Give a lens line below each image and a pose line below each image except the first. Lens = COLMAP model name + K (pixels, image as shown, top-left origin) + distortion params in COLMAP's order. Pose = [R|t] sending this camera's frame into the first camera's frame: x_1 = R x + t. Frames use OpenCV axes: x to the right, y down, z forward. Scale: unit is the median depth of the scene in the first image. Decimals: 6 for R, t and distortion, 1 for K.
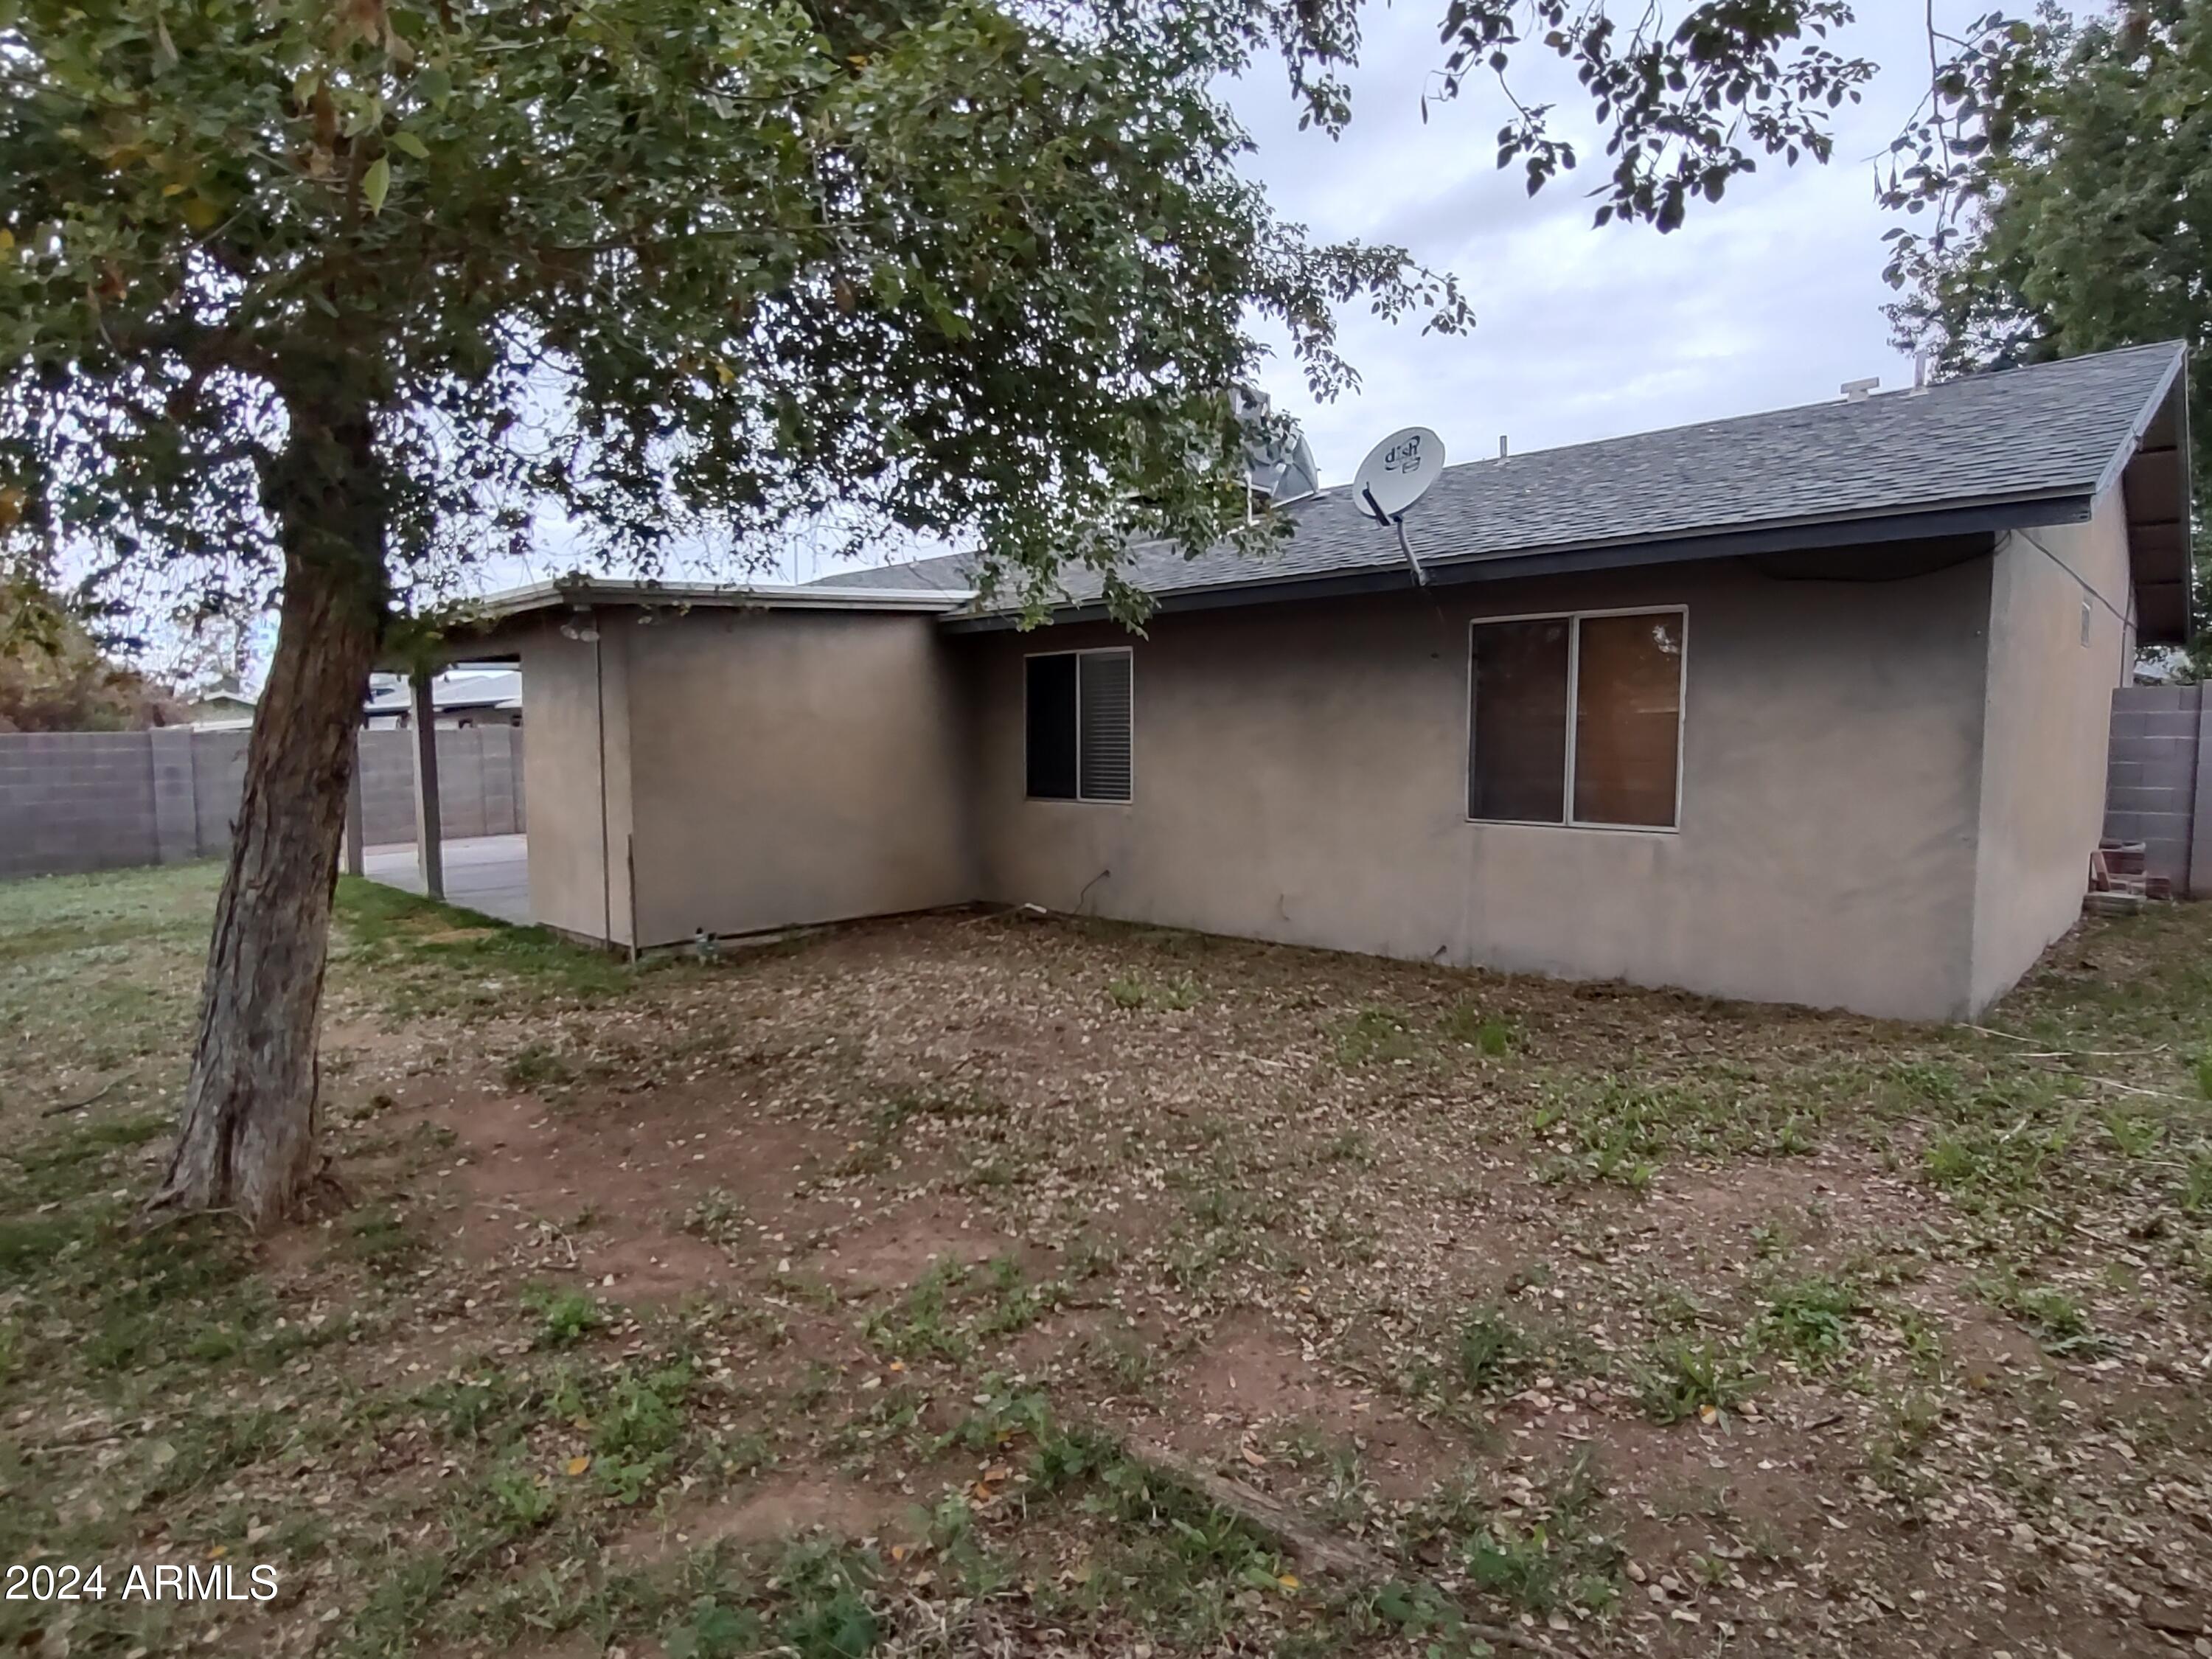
lens RADIAL K [[1178.9, 0, 1106.0], [0, 1178.9, 829.5], [0, 0, 1]] dist [-0.001833, 0.000601]
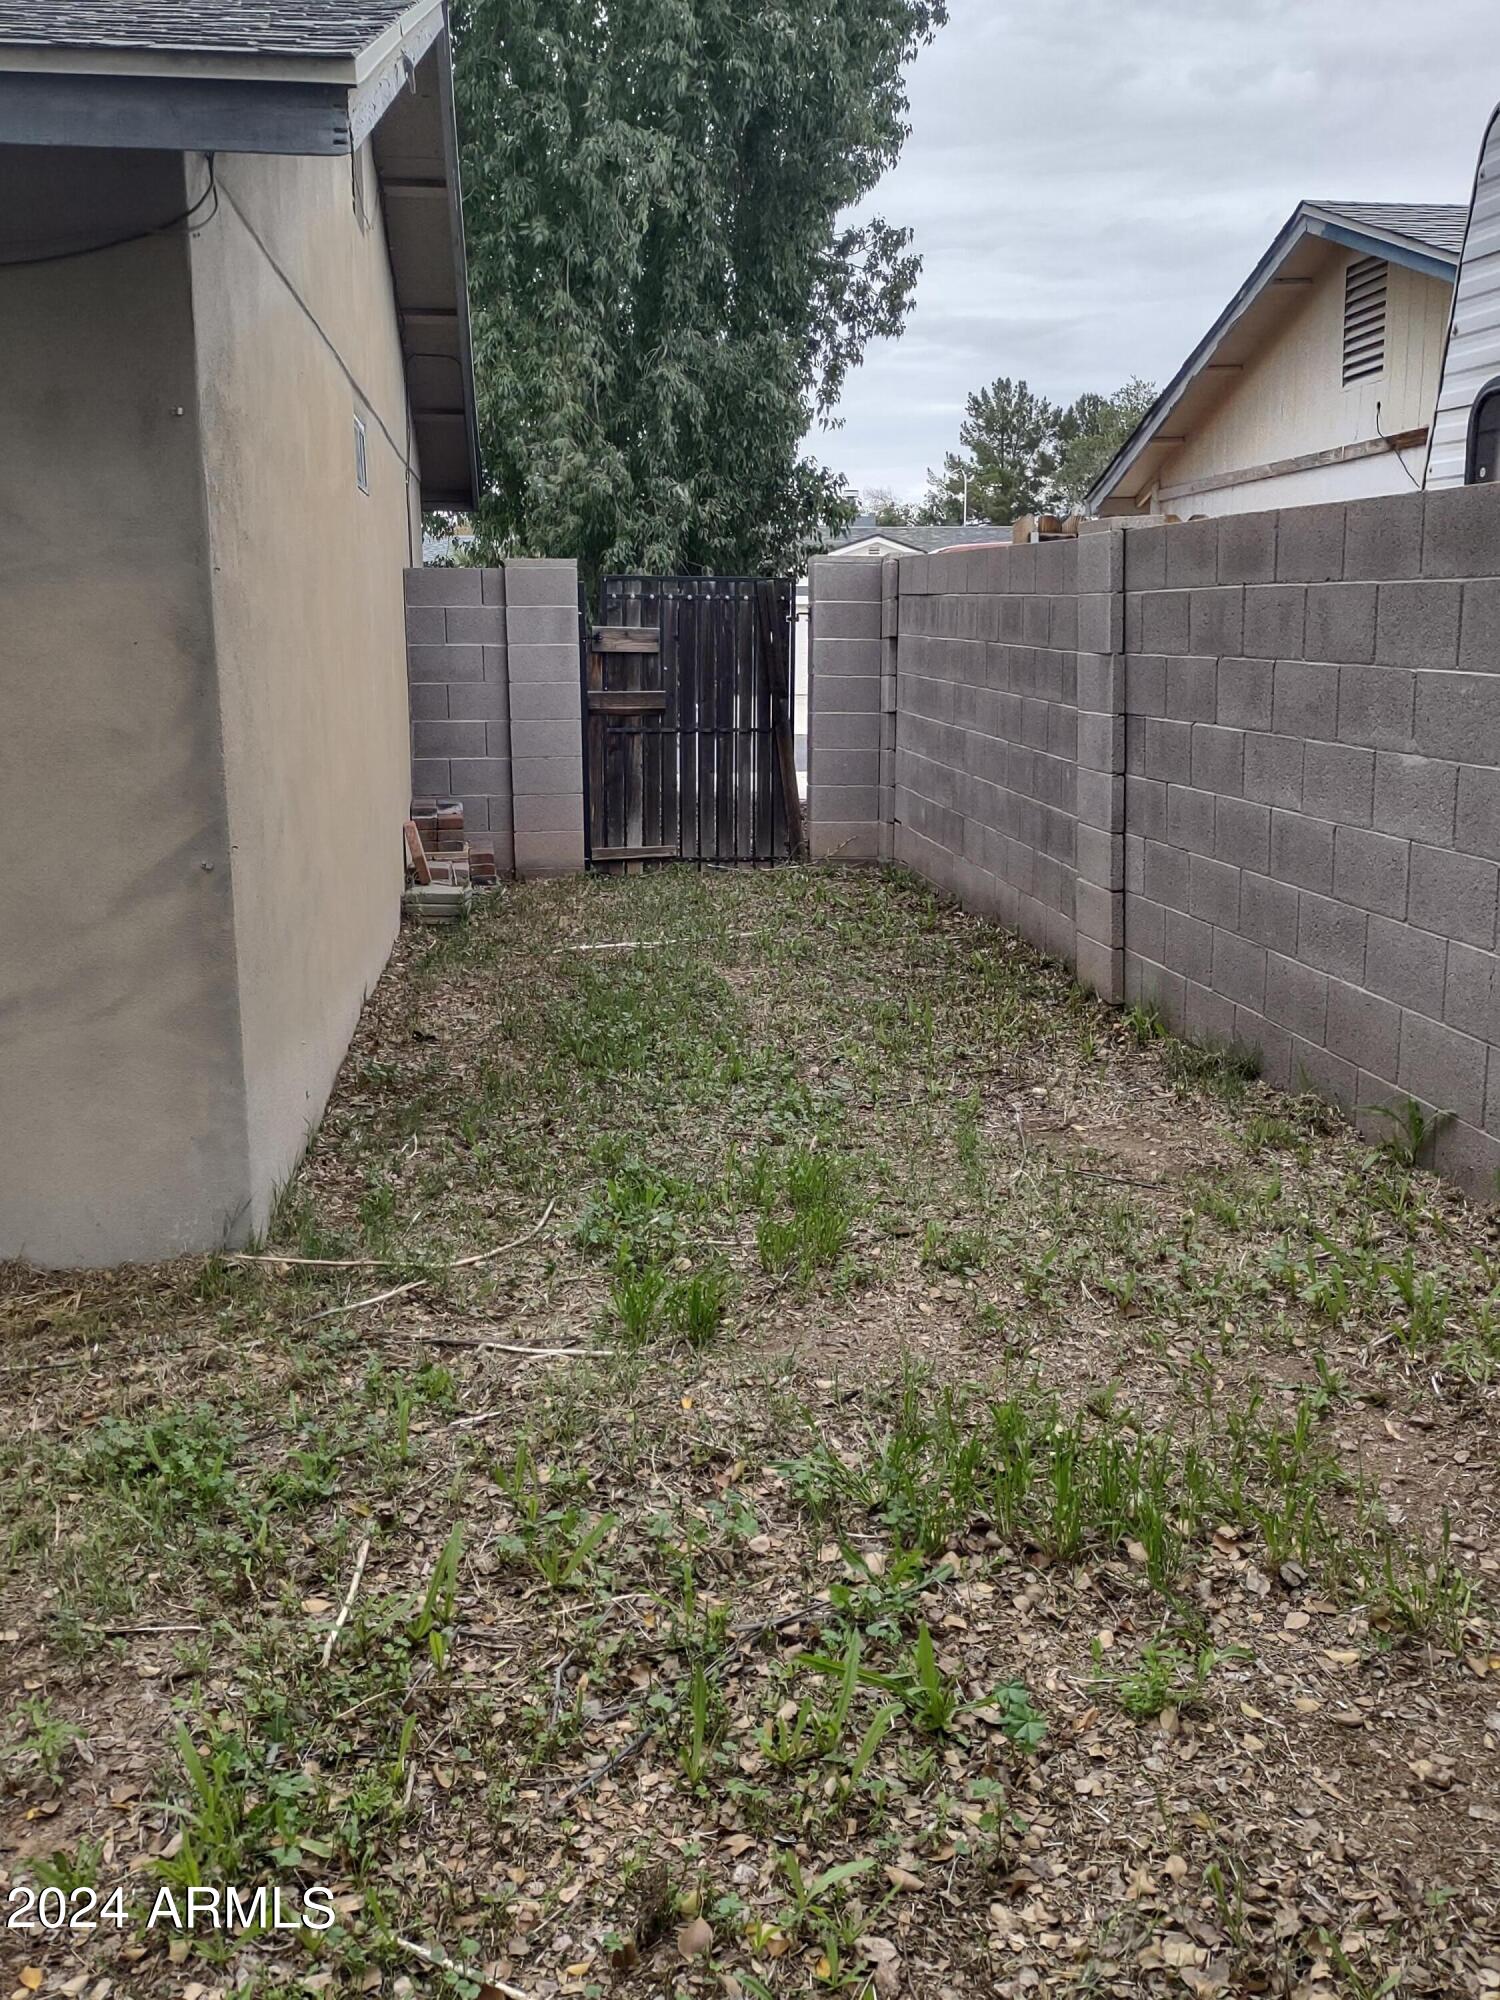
lens RADIAL K [[1657.0, 0, 741.7], [0, 1657.0, 989.8], [0, 0, 1]] dist [0.129929, -0.226211]
pose [[0.615888, -0.158612, 0.771702, 0.231106], [0.059765, 0.986108, 0.154983, -0.023929], [-0.785564, -0.049332, 0.616811, 0.286035]]
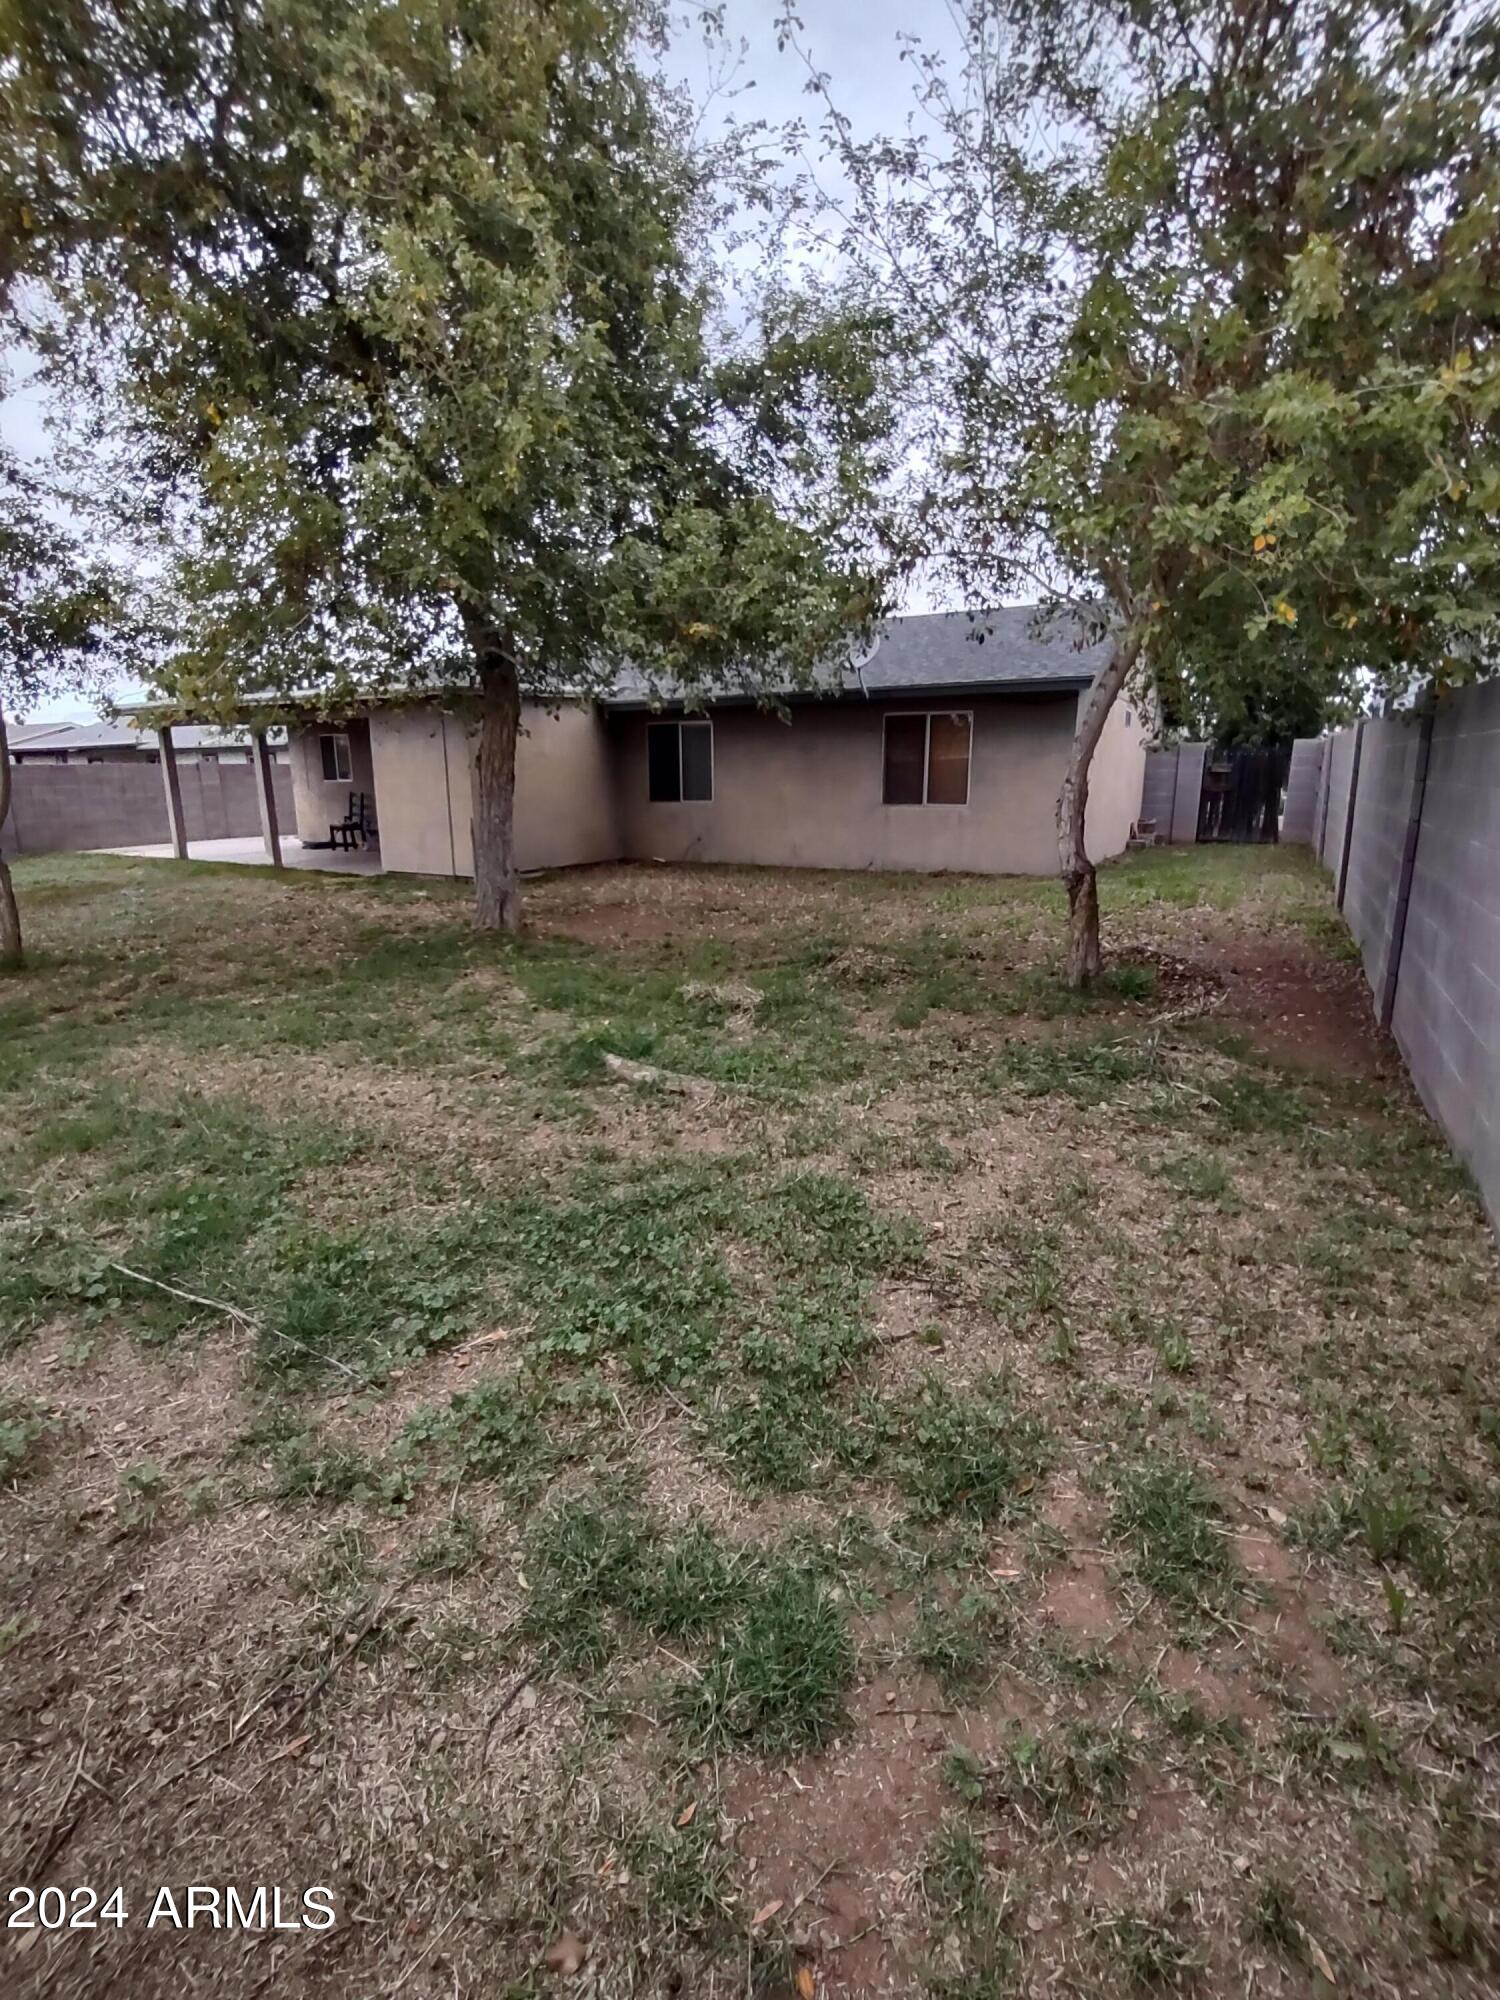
lens RADIAL K [[1099.3, 0, 743.3], [0, 1099.3, 993.4], [0, 0, 1]] dist [0.001106, 0.000180]
pose [[0.960407, -0.051303, 0.273837, -0.472303], [0.020667, 0.993310, 0.113610, 0.092686], [-0.277834, -0.103453, 0.955042, -0.847119]]
